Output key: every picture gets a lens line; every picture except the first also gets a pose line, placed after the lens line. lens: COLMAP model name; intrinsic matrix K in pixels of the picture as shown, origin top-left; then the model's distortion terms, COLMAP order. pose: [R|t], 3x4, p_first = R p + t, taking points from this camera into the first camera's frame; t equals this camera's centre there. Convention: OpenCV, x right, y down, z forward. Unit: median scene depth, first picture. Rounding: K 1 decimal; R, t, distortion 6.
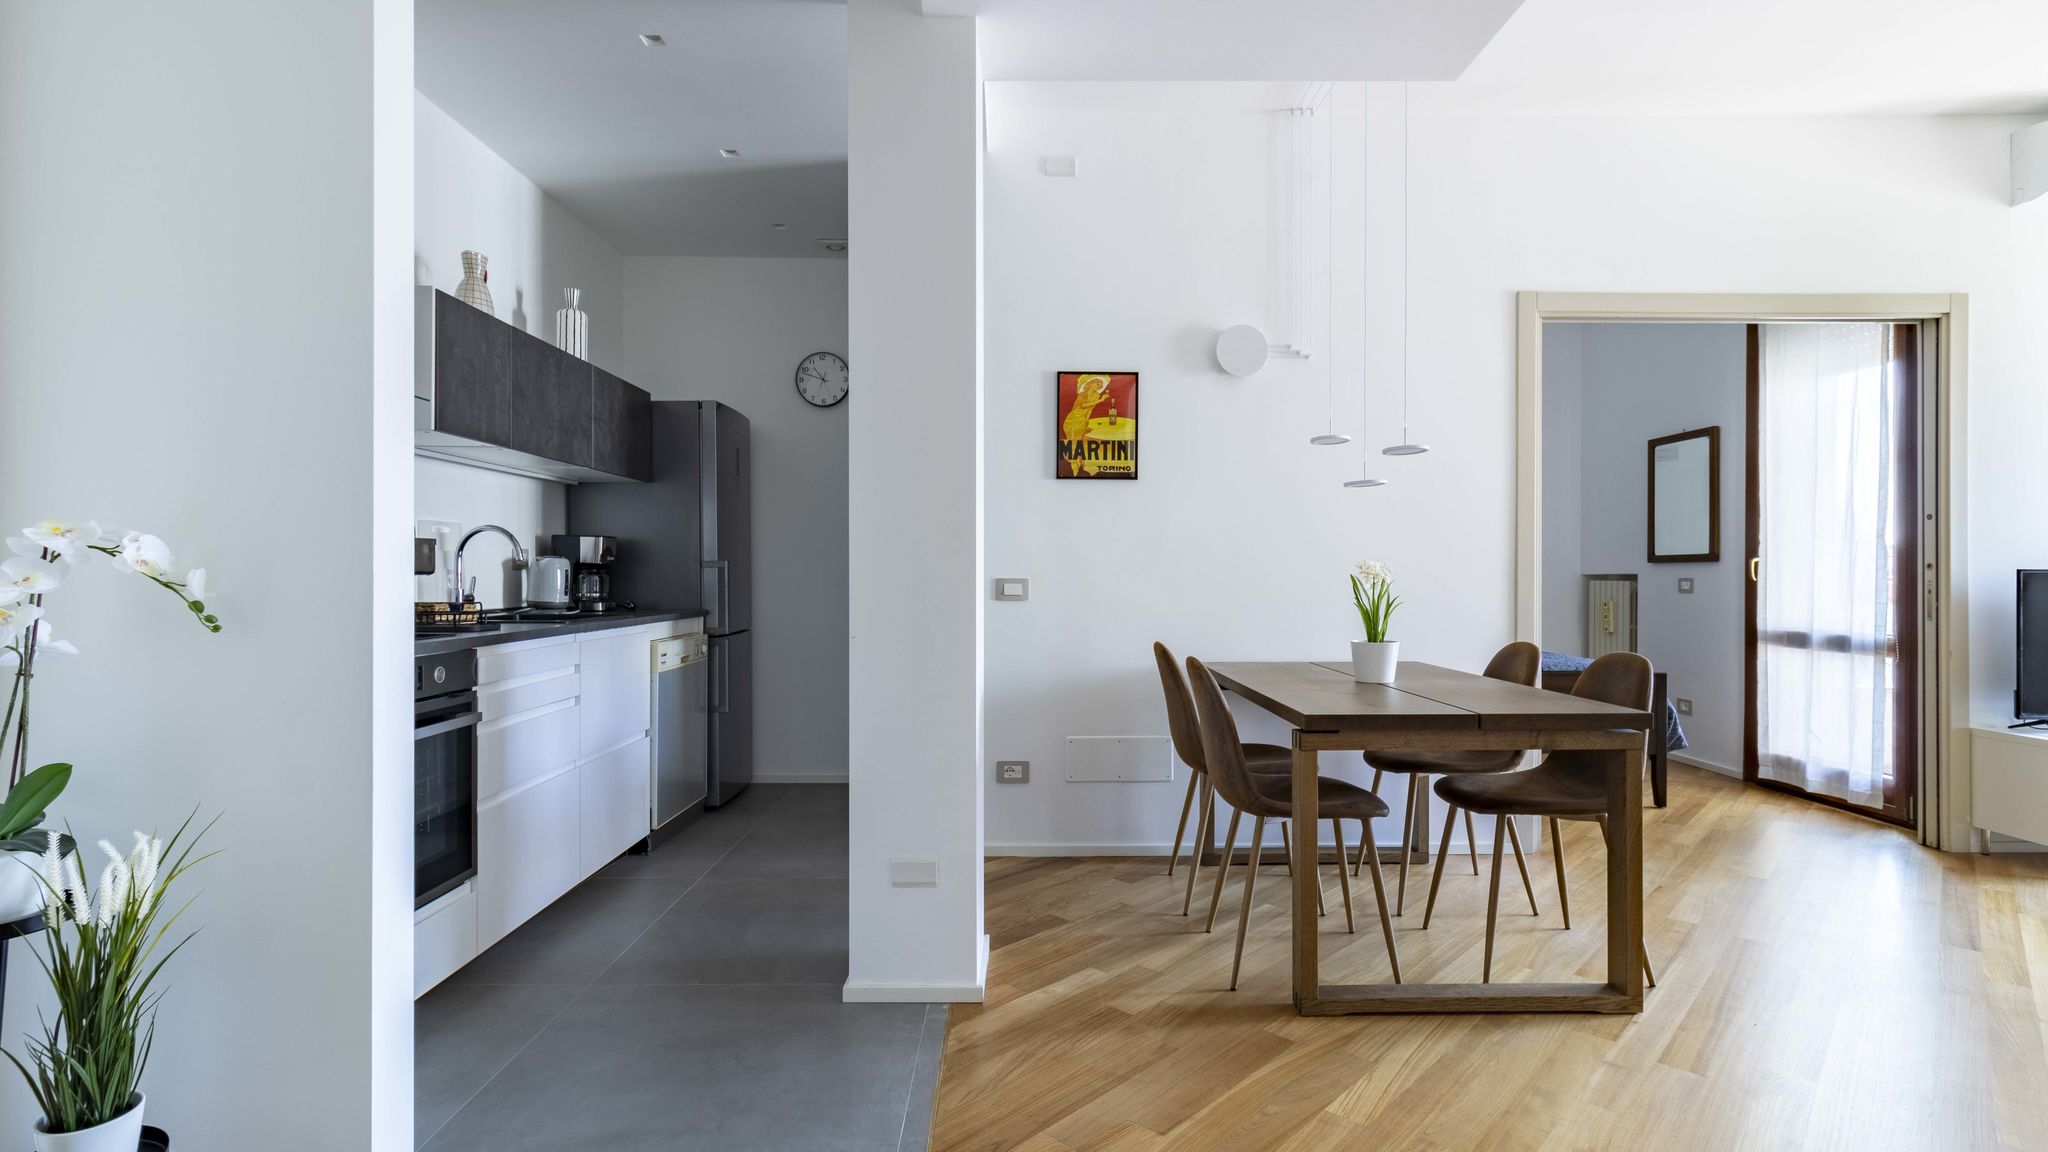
lens RADIAL K [[989.6, 0, 1021.5], [0, 989.6, 574.6], [0, 0, 1]] dist [0.002022, -0.000624]
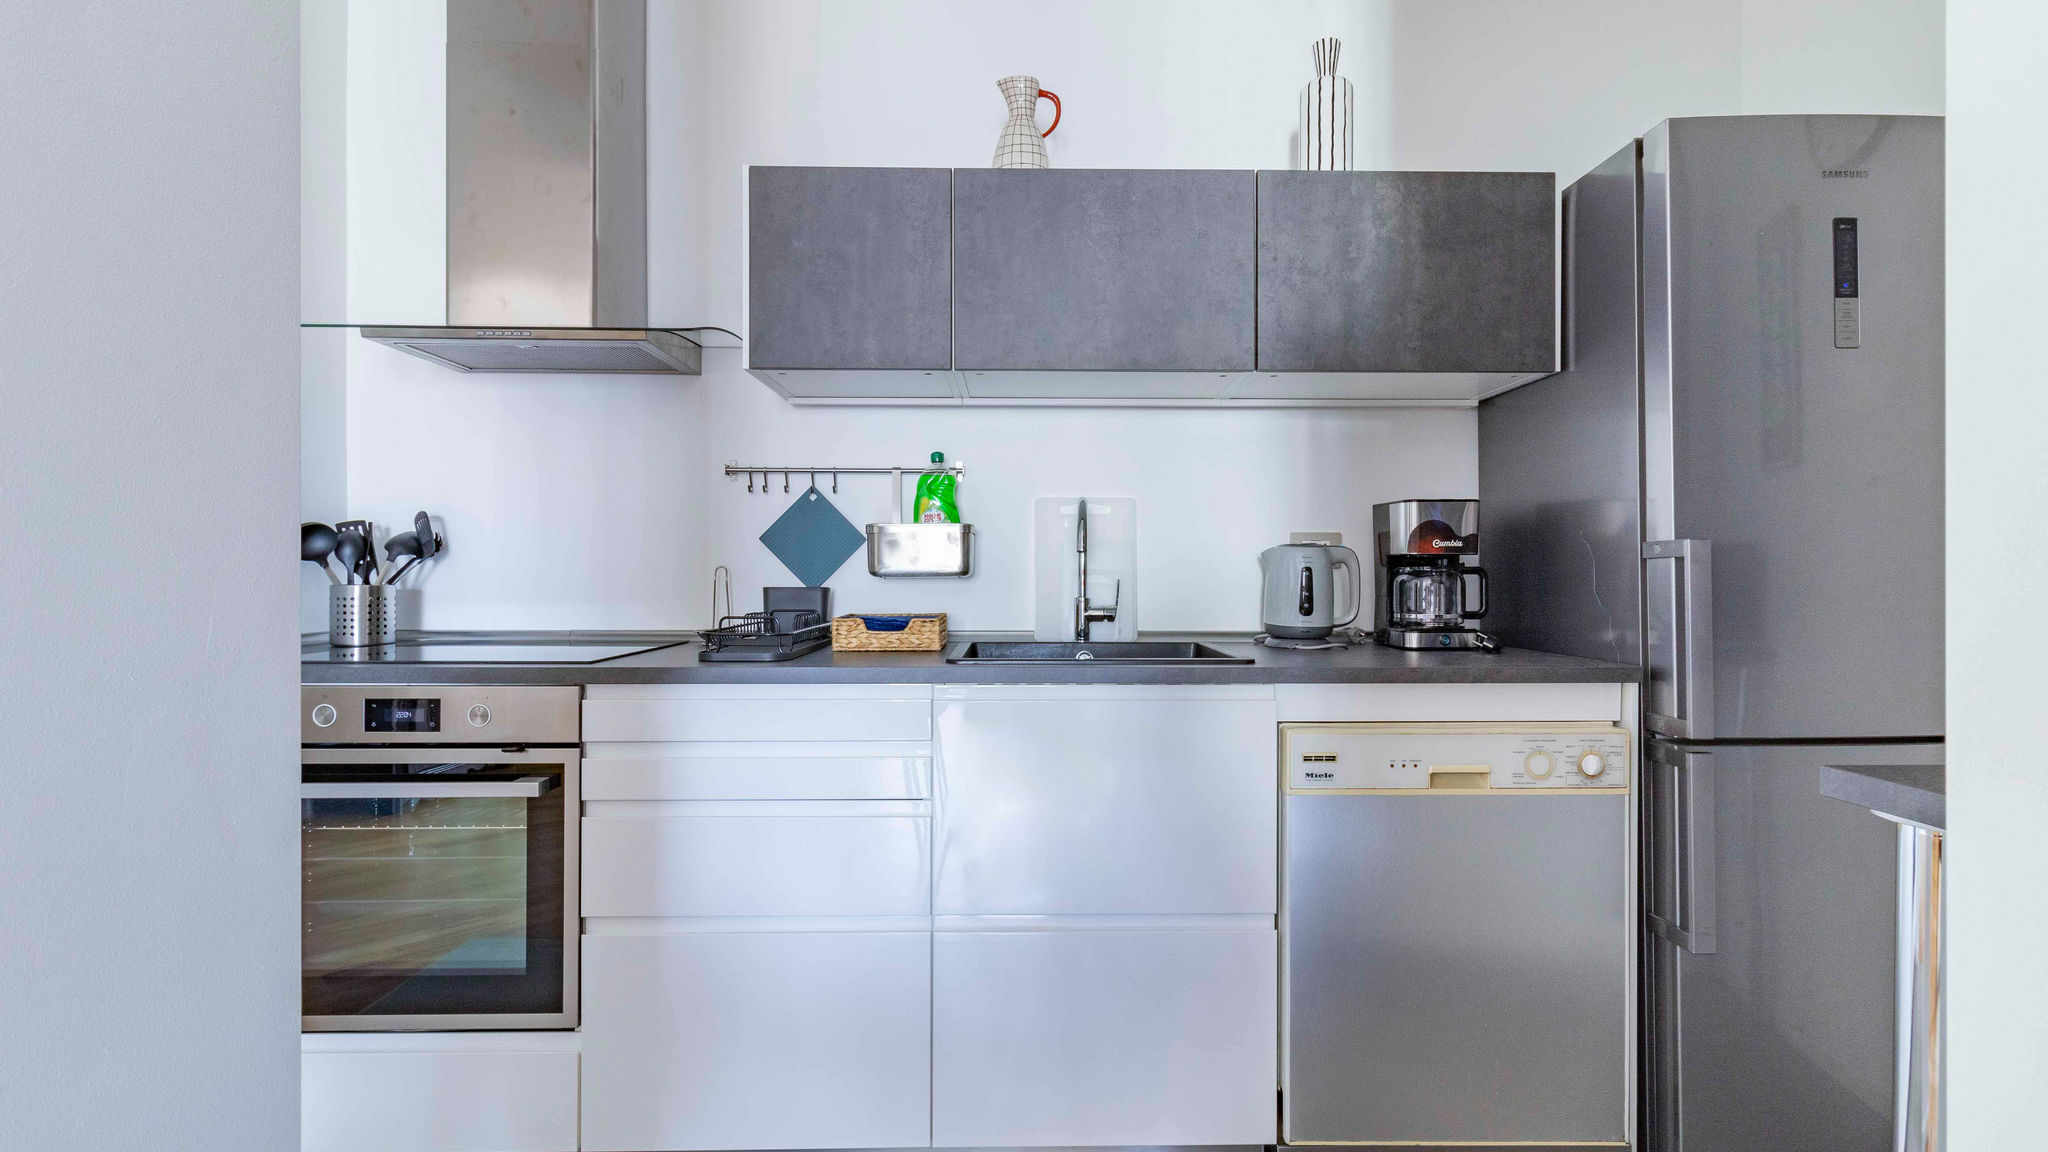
lens RADIAL K [[989.6, 0, 1021.5], [0, 989.6, 574.6], [0, 0, 1]] dist [0.002022, -0.000624]
pose [[0.012993, -0.008011, -0.999884, 0.077876], [-0.002472, 0.999965, -0.008044, 0.003296], [0.999913, 0.002576, 0.012972, 0.862112]]
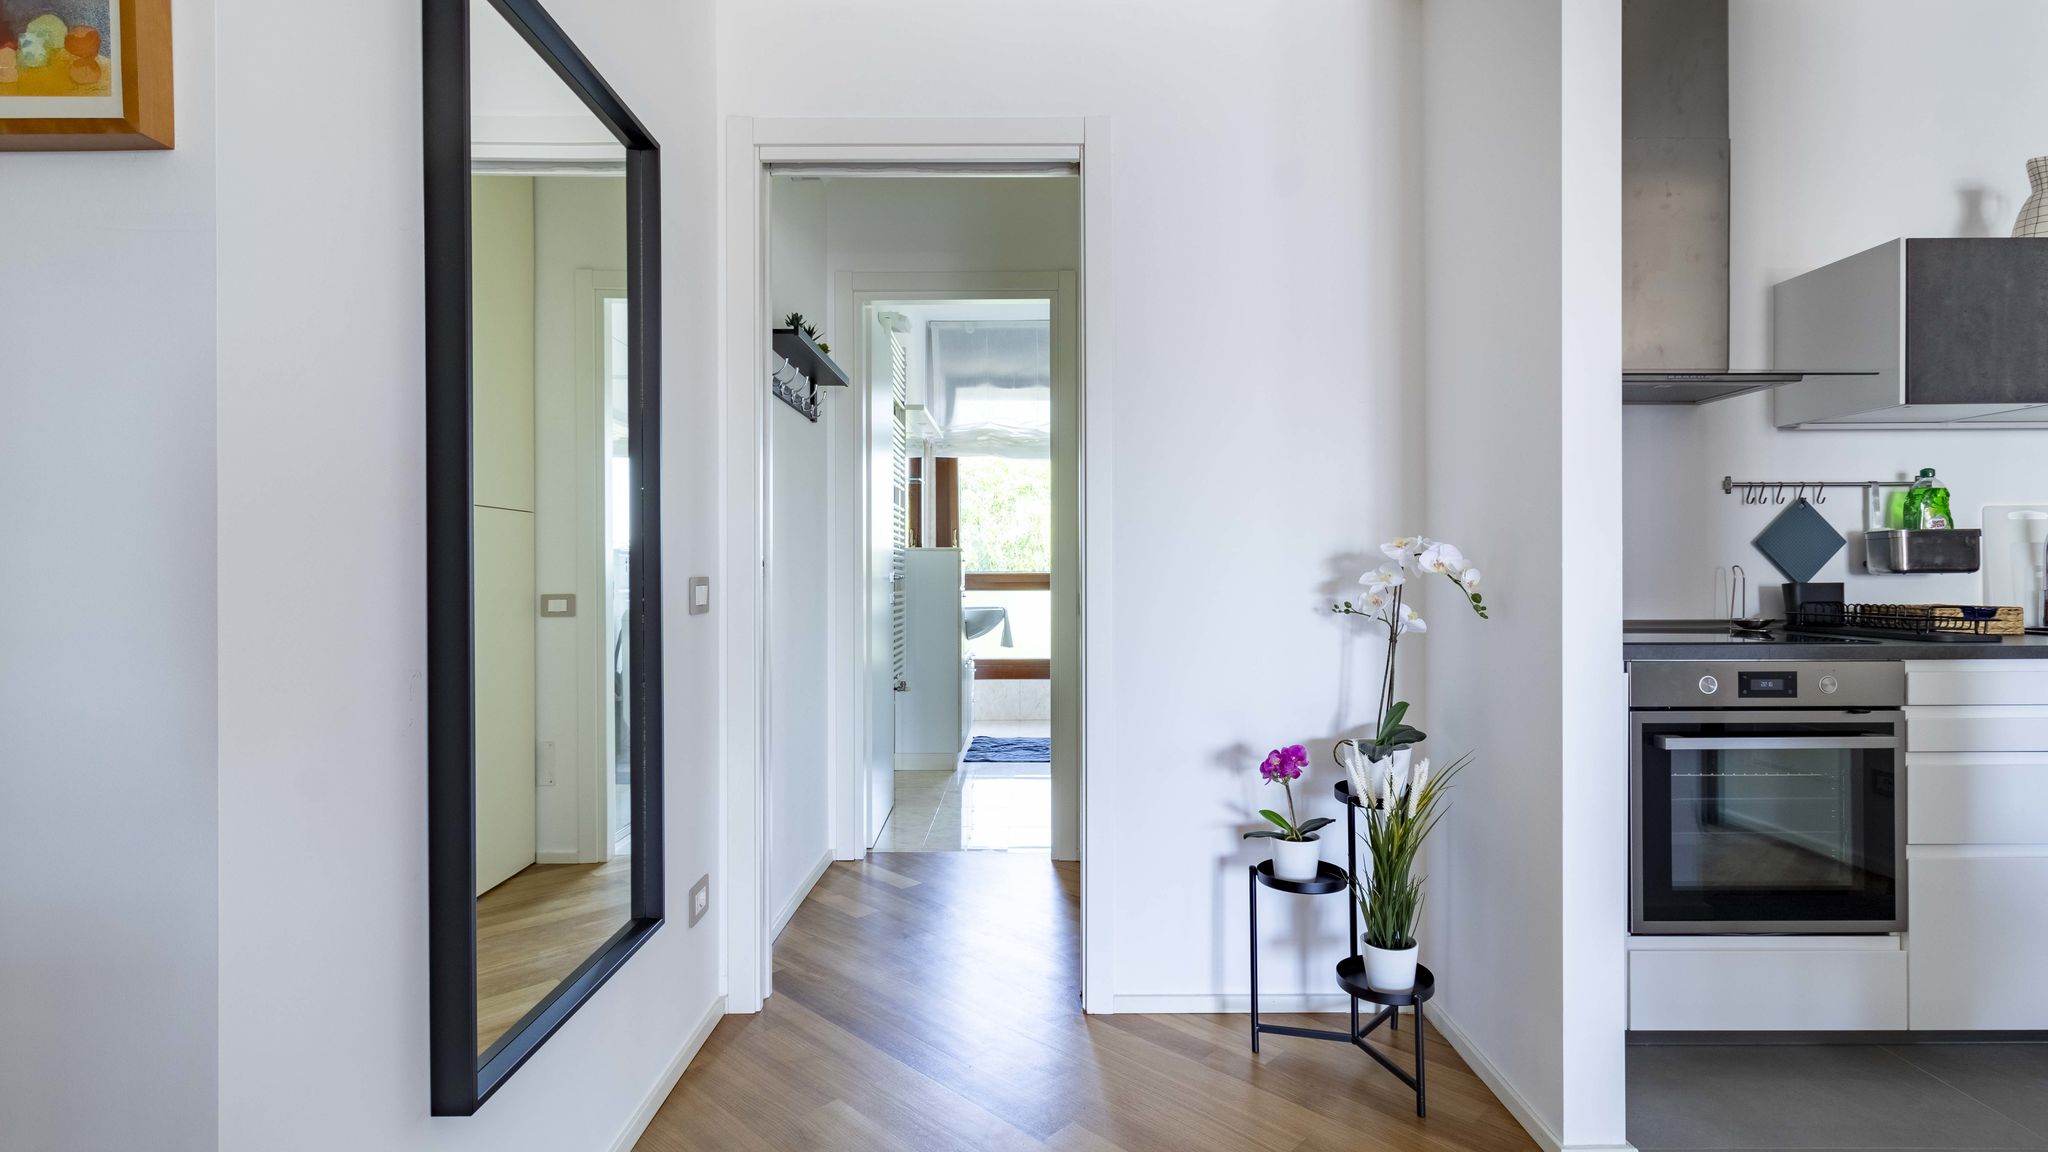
lens RADIAL K [[962.4, 0, 1024.0], [0, 962.4, 576.0], [0, 0, 1]] dist [0.005203, 0.000123]
pose [[-0.002025, -0.001245, -0.999997, 0.178281], [0.003002, 0.999995, -0.001251, 0.001293], [0.999993, -0.003005, -0.002022, 0.173093]]
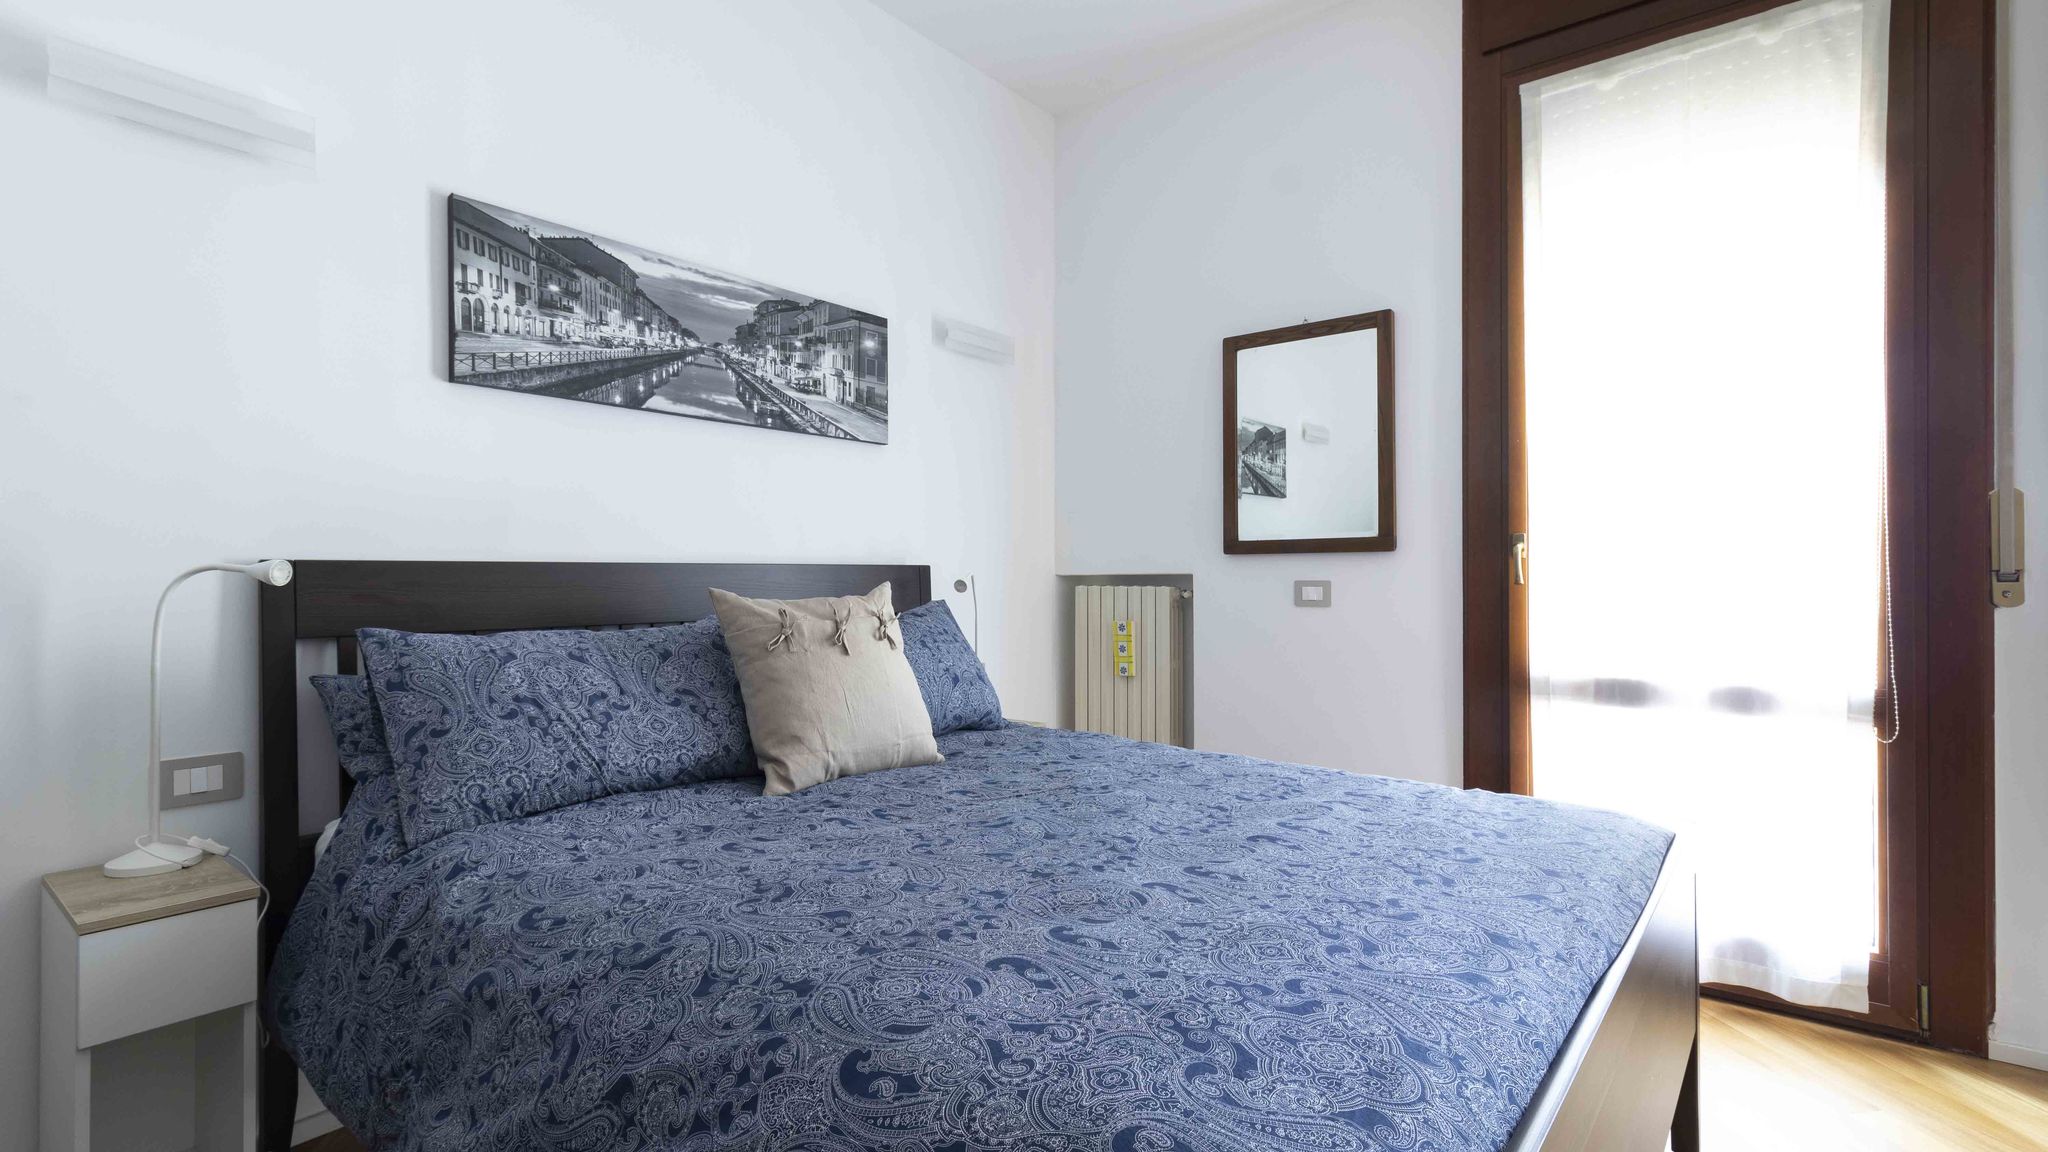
lens RADIAL K [[954.8, 0, 1043.2], [0, 954.8, 574.4], [0, 0, 1]] dist [0.004059, -0.000306]
pose [[0.616303, -0.003218, 0.787502, 0.216071], [0.005317, 0.999986, -0.000075, -0.001145], [-0.787491, 0.004234, 0.616312, 1.169005]]
